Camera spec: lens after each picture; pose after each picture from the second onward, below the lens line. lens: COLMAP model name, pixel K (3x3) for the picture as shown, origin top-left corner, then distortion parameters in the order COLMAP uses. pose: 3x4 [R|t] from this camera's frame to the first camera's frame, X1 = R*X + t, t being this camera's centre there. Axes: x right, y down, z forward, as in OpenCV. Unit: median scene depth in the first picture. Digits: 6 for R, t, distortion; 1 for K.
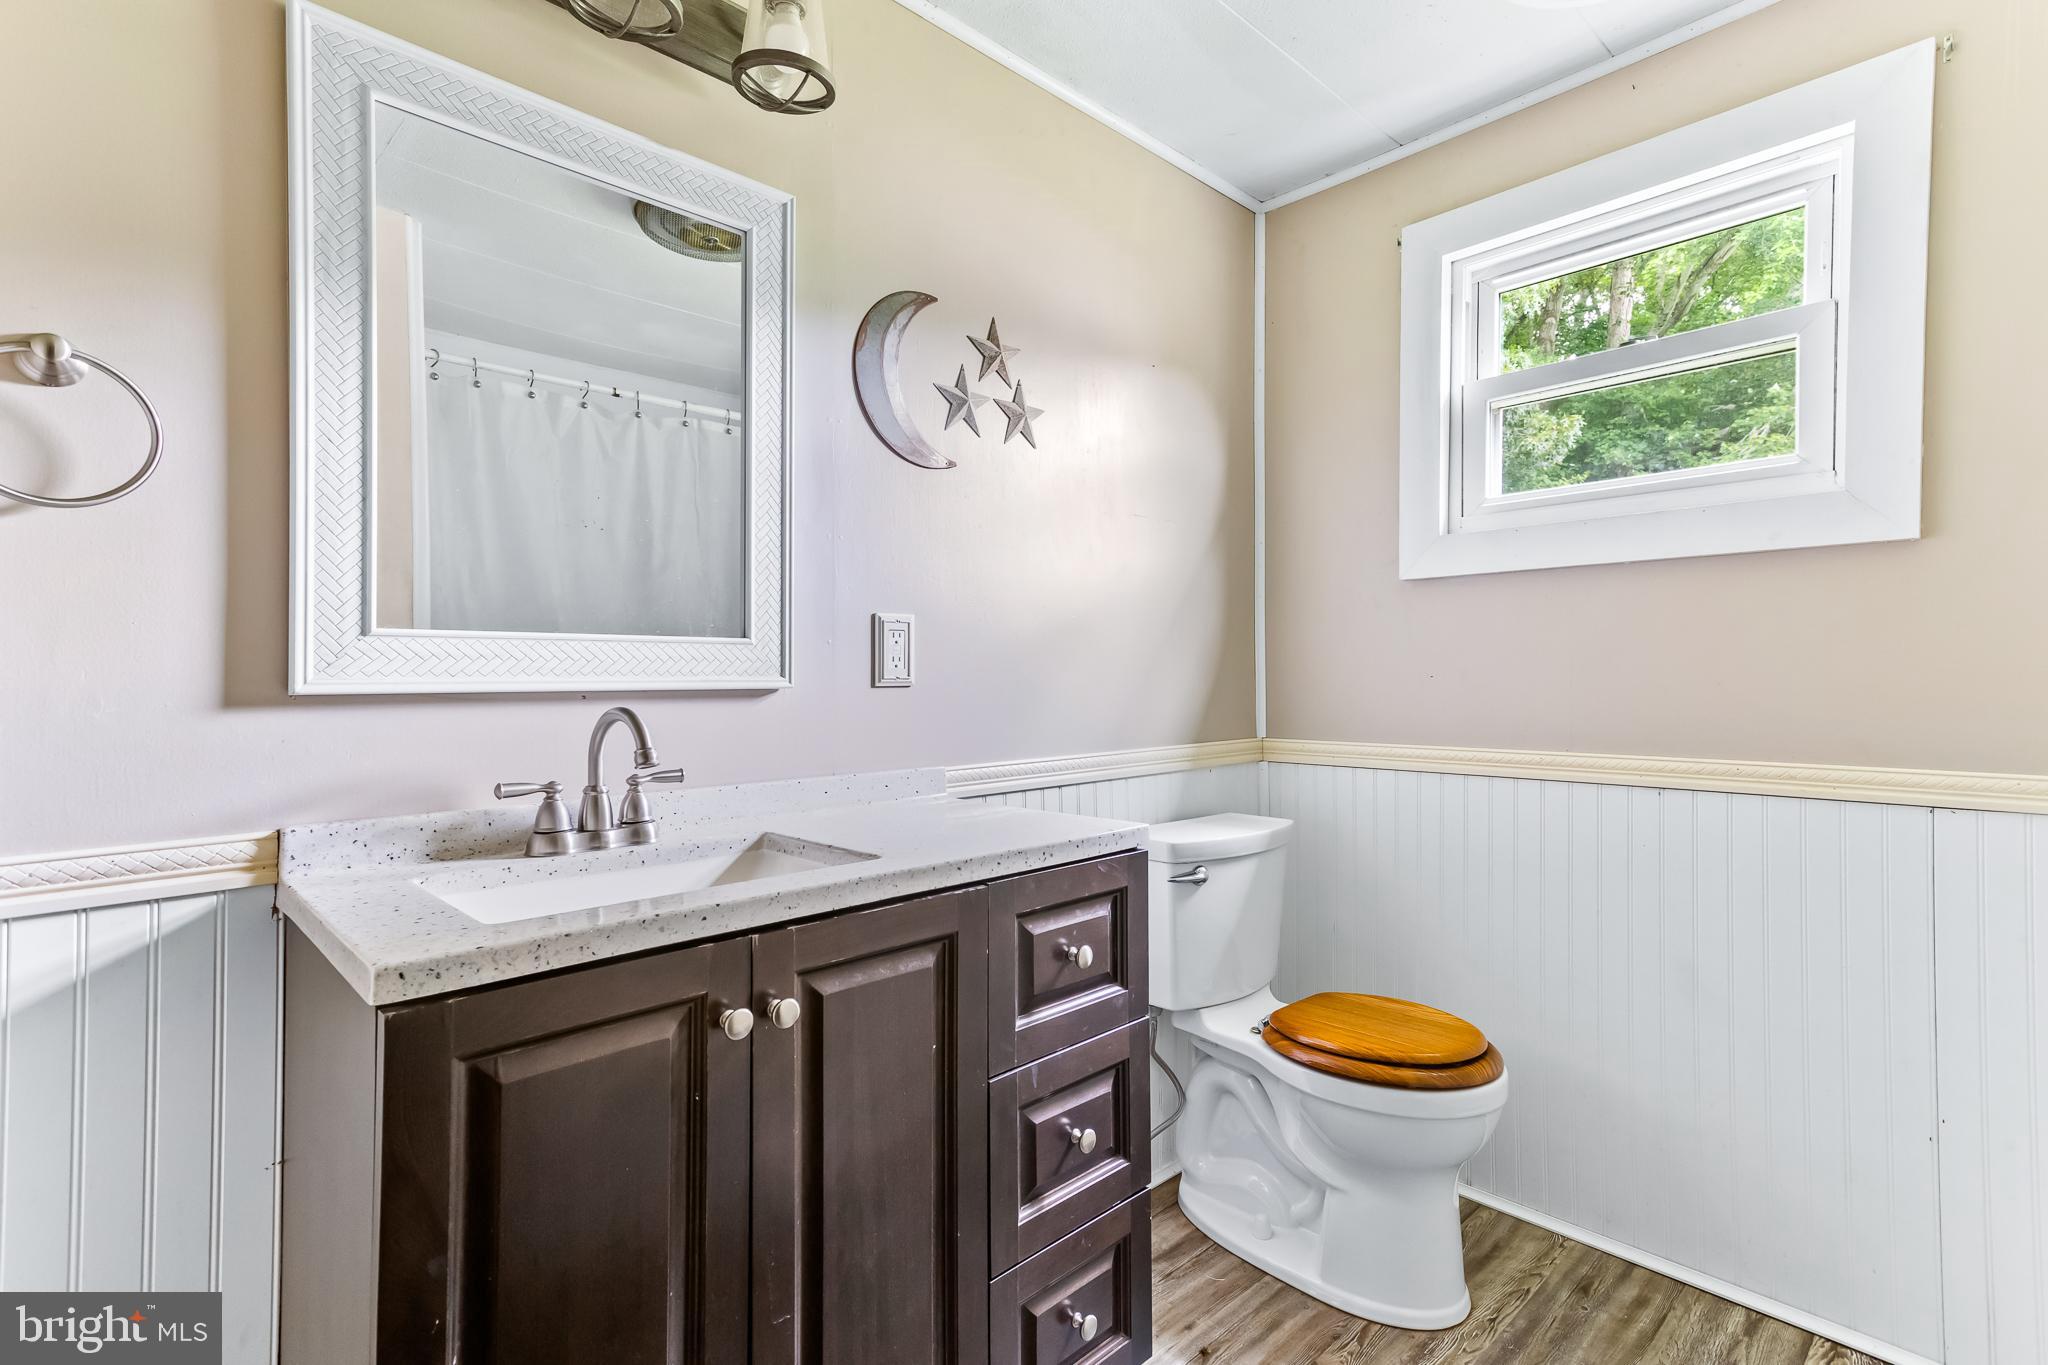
lens RADIAL K [[989.2, 0, 1024.0], [0, 989.2, 682.5], [0, 0, 1]] dist [-0.001444, 0.015594]
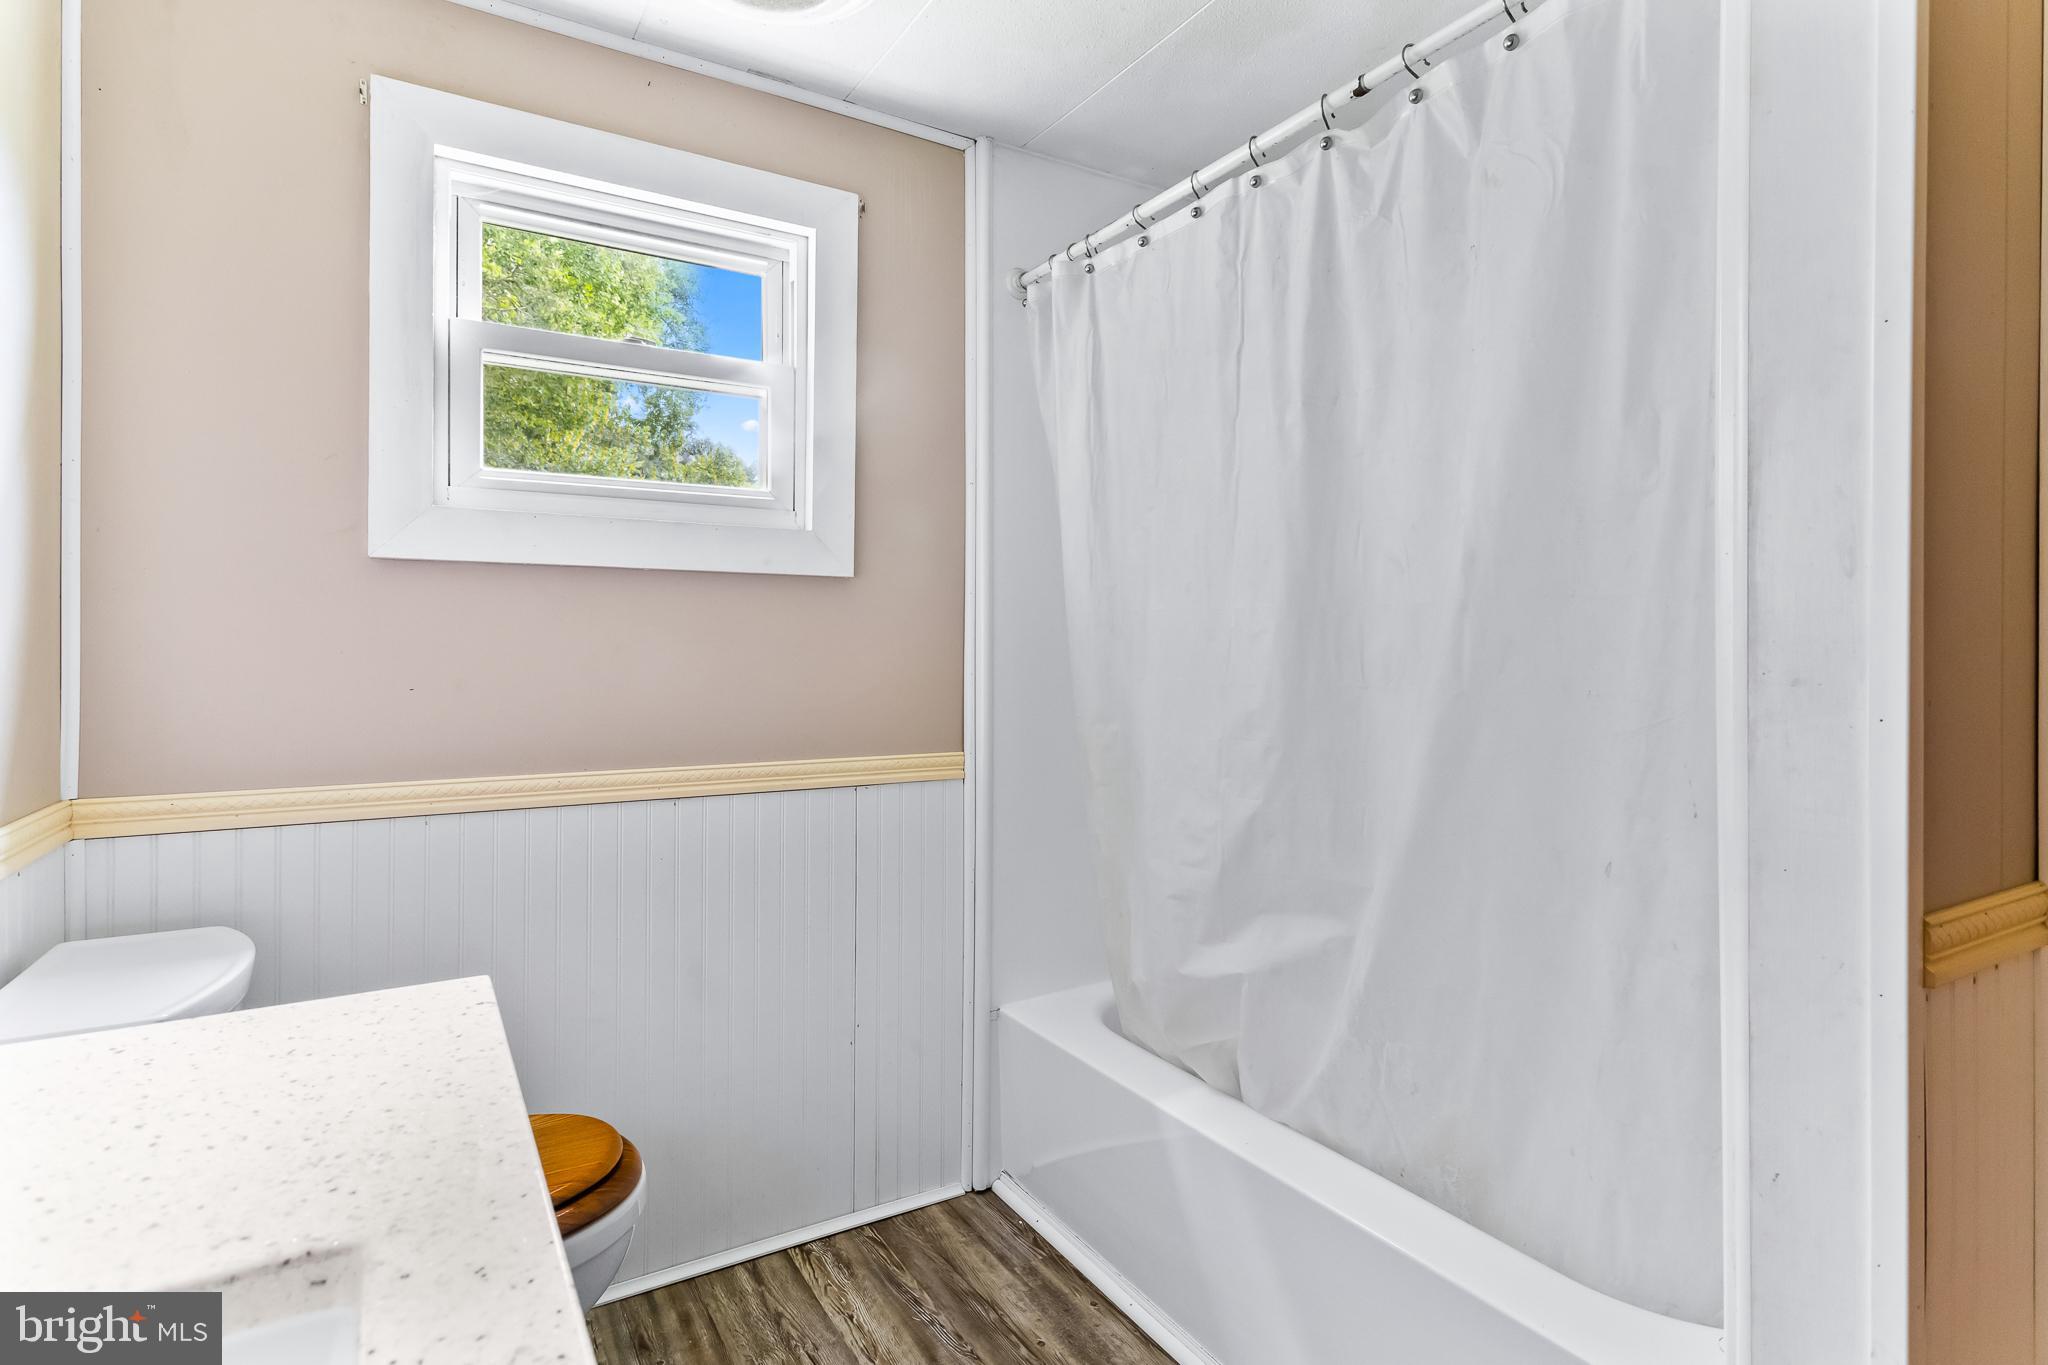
lens RADIAL K [[1026.9, 0, 1025.1], [0, 1026.9, 671.1], [0, 0, 1]] dist [0.002198, 0.000316]
pose [[0.211190, -0.001911, 0.977443, -0.300941], [0.007446, 0.999972, 0.000347, -0.019991], [-0.977417, 0.007205, 0.211198, 0.442382]]
